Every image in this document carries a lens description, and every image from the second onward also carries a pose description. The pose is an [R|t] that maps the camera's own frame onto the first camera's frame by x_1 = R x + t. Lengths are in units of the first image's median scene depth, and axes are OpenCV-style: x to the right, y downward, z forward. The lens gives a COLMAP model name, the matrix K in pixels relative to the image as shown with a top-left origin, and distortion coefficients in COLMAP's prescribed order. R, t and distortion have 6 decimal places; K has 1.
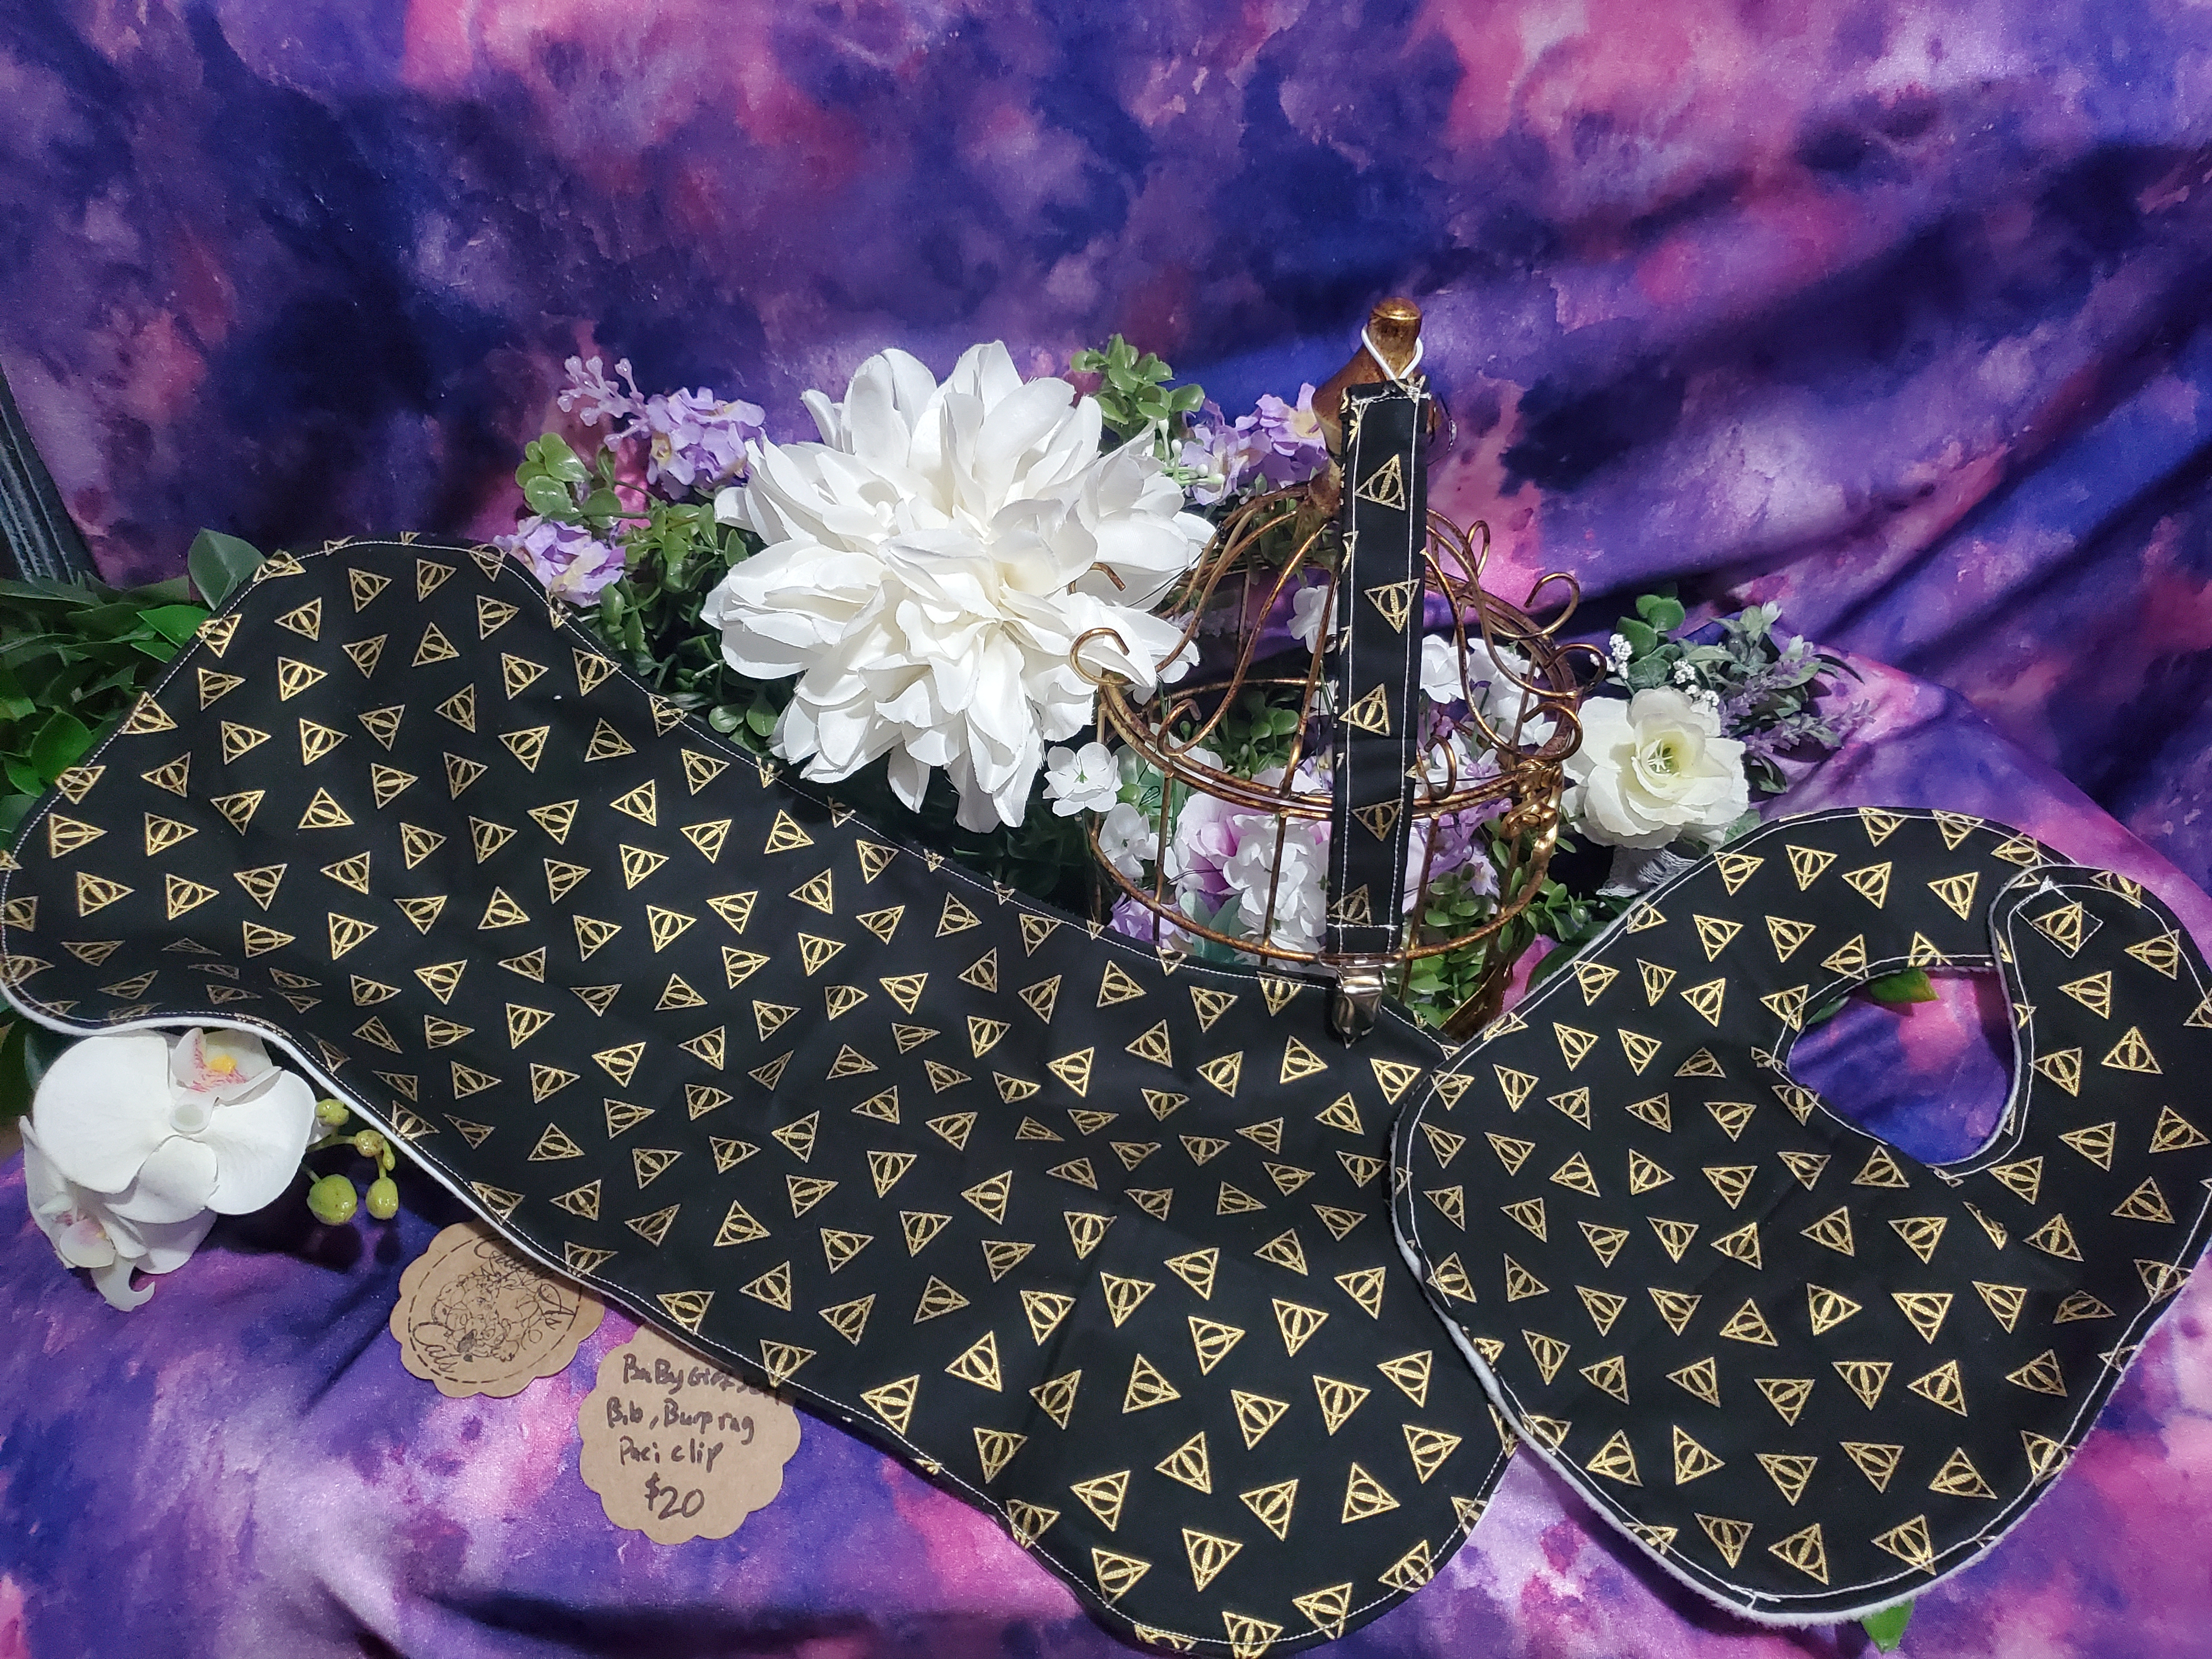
lens RADIAL K [[1711.4, 0, 1102.8], [0, 1711.4, 831.0], [0, 0, 1]] dist [-0.026661, 0.029713]
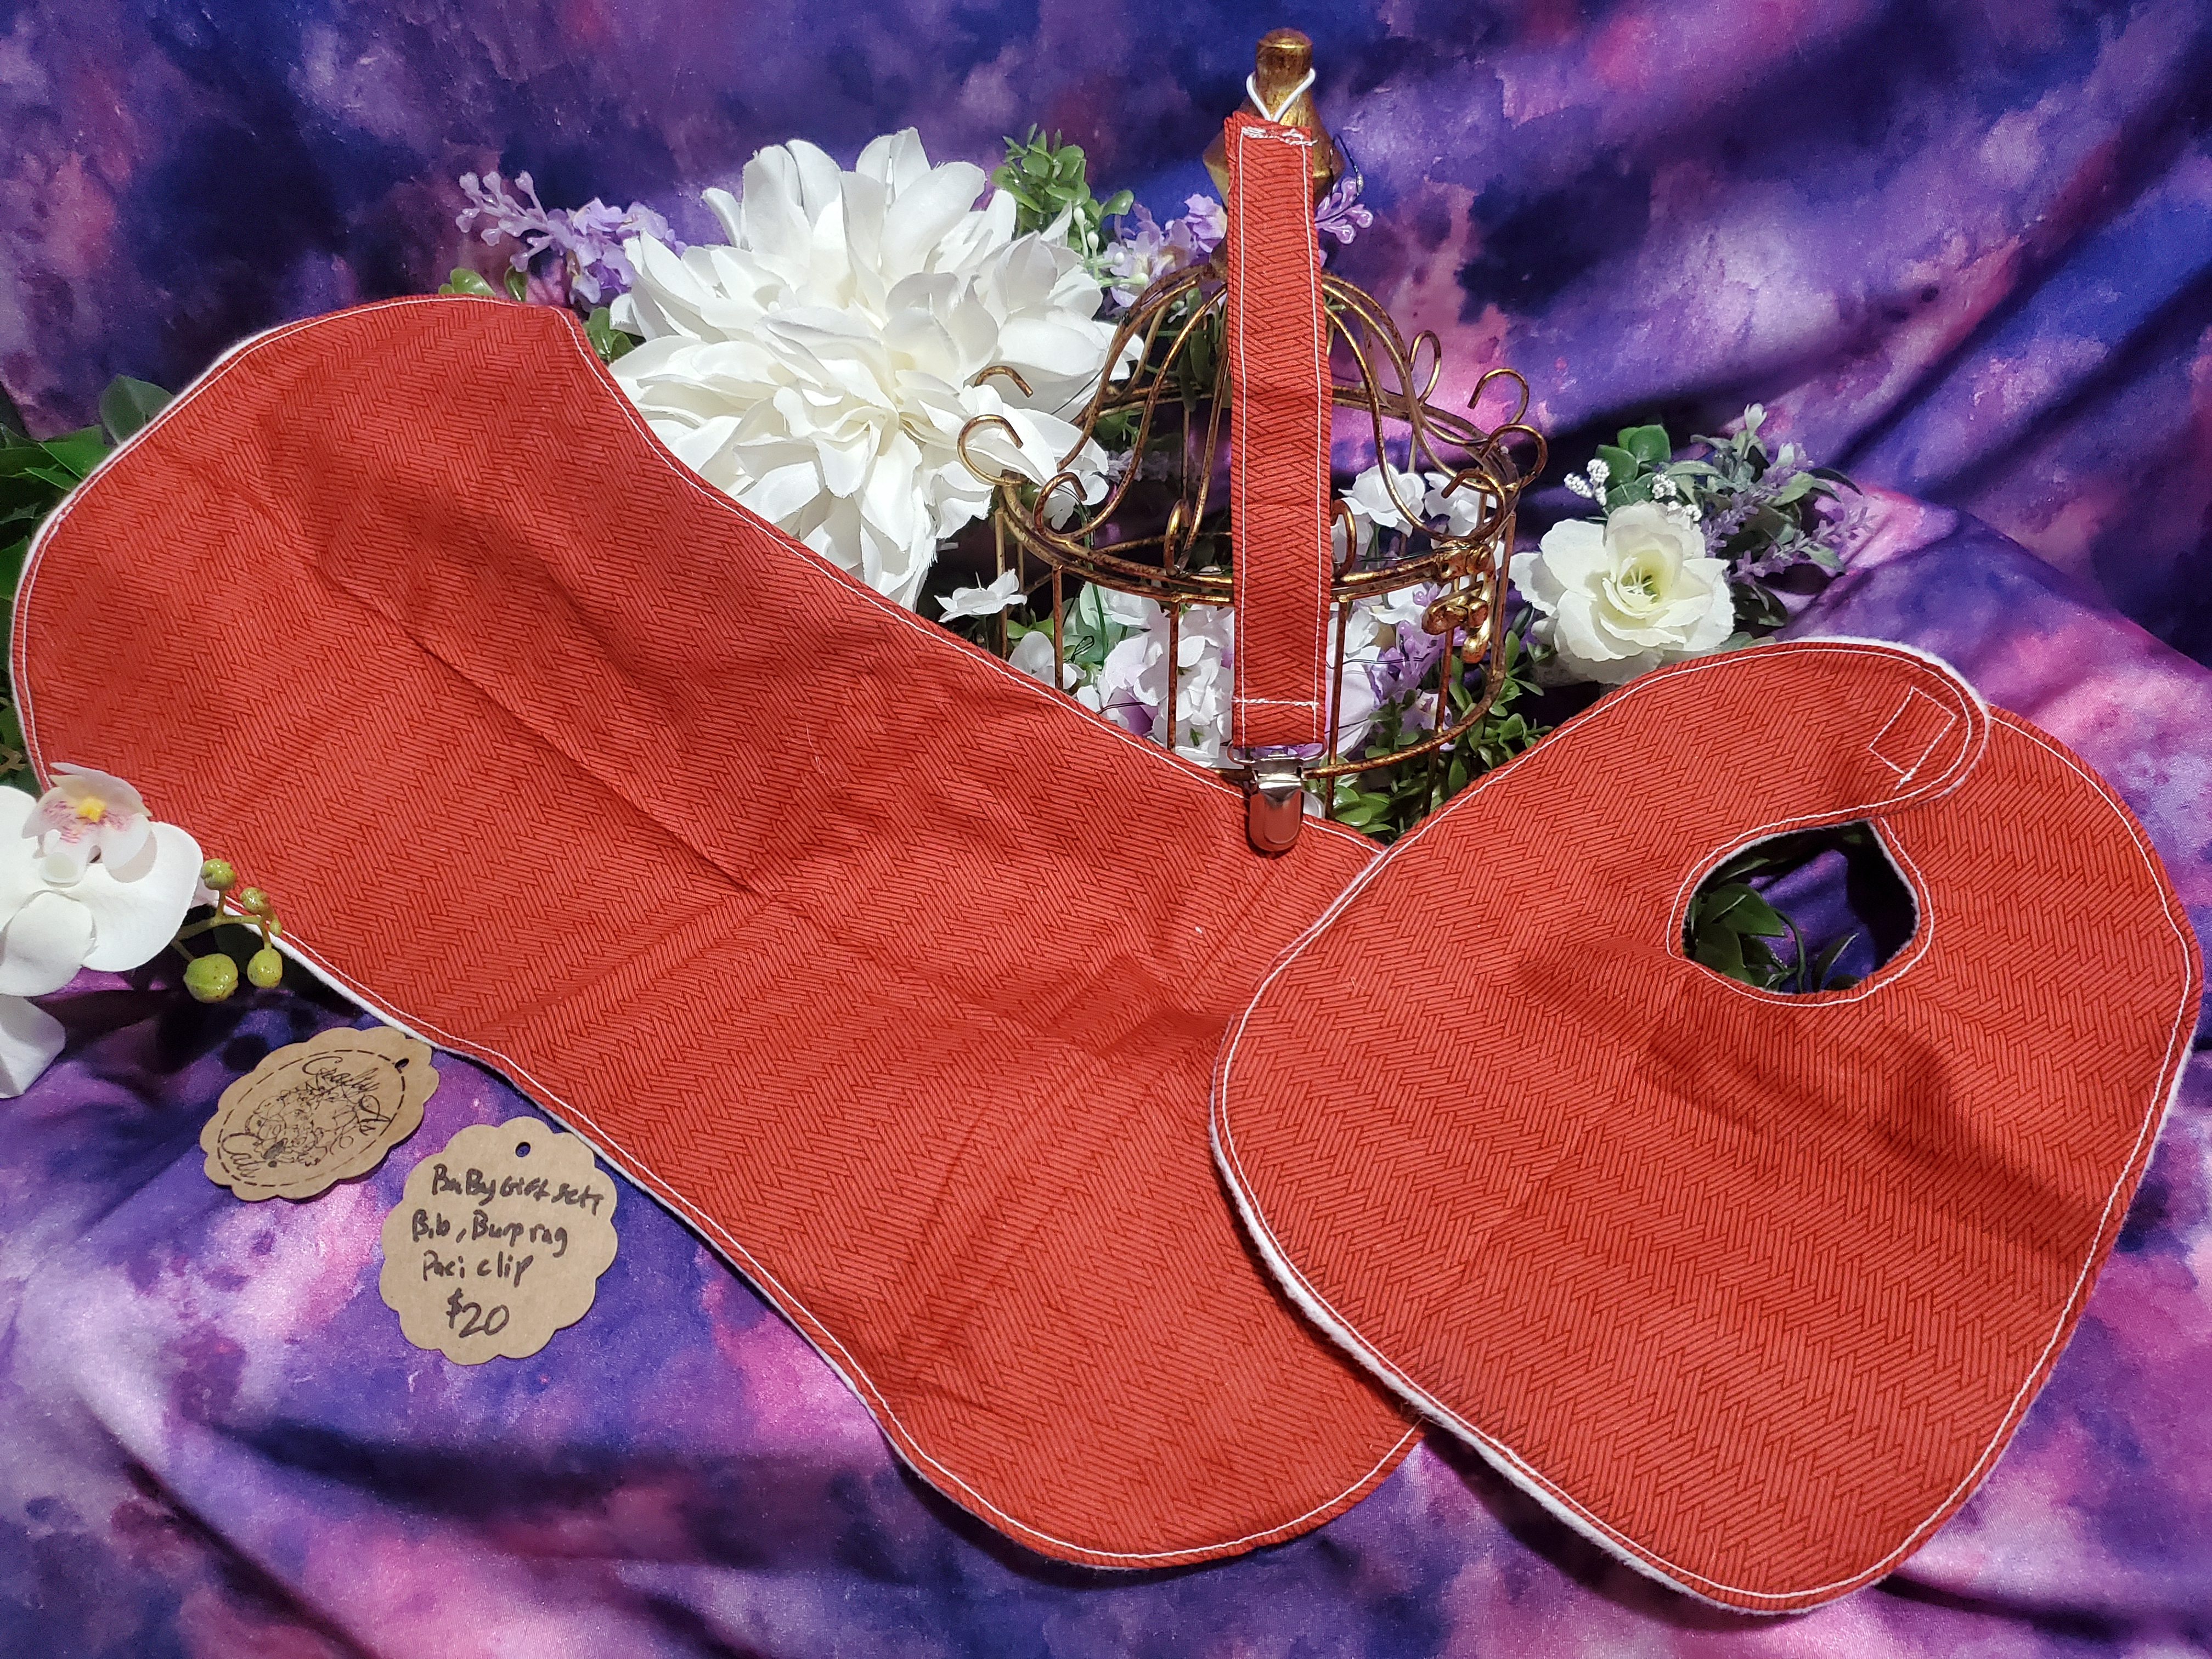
lens RADIAL K [[1711.4, 0, 1120.0], [0, 1711.4, 821.6], [0, 0, 1]] dist [-0.026661, 0.029713]
pose [[0.997240, -0.006497, -0.073963, 0.124375], [0.001424, 0.997654, -0.068439, 0.149308], [0.074235, 0.068144, 0.994910, 0.087565]]
